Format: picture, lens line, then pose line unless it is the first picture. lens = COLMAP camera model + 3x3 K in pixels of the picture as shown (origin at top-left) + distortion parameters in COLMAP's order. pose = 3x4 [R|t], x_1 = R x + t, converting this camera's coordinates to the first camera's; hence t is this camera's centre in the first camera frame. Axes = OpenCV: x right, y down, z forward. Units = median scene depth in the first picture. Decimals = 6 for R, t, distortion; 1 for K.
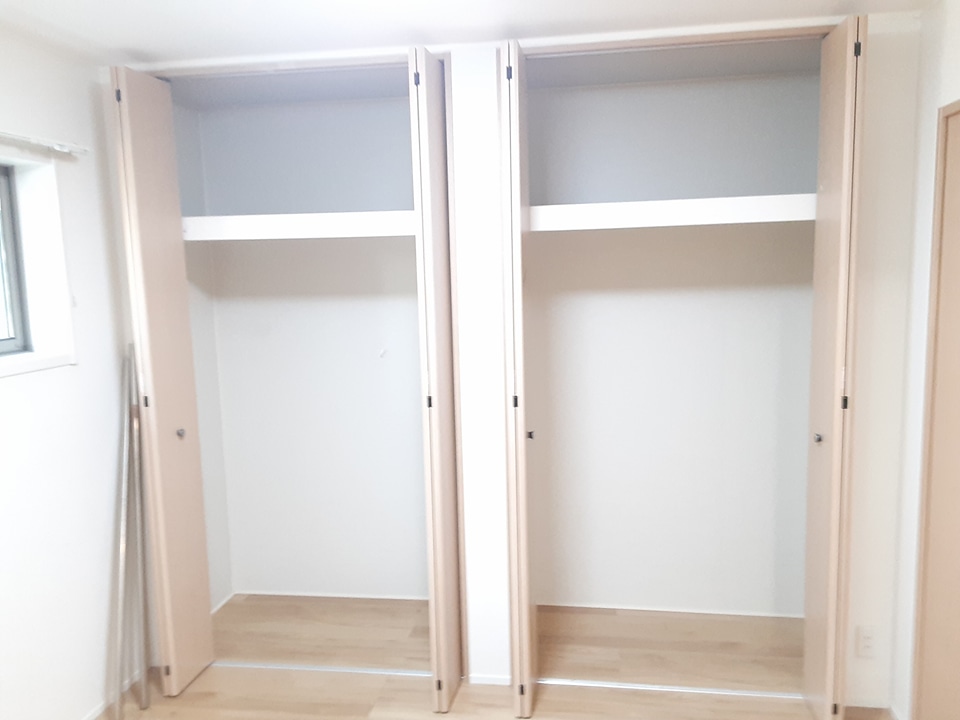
lens RADIAL K [[767.3, 0, 488.4], [0, 767.3, 372.5], [0, 0, 1]] dist [0.102023, -0.131041]
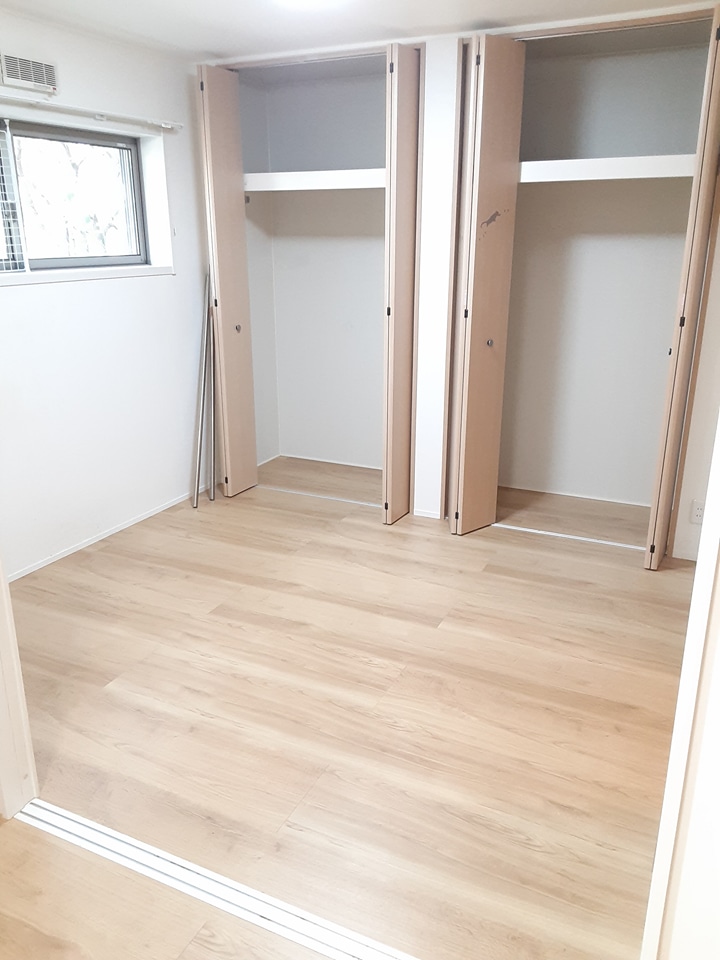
lens RADIAL K [[767.3, 0, 353.0], [0, 767.3, 479.2], [0, 0, 1]] dist [0.102023, -0.131041]
pose [[0.953517, 0.113231, -0.279258, 0.281226], [-0.061689, 0.980439, 0.186904, 0.077569], [0.294959, -0.160989, 0.941850, -0.405881]]
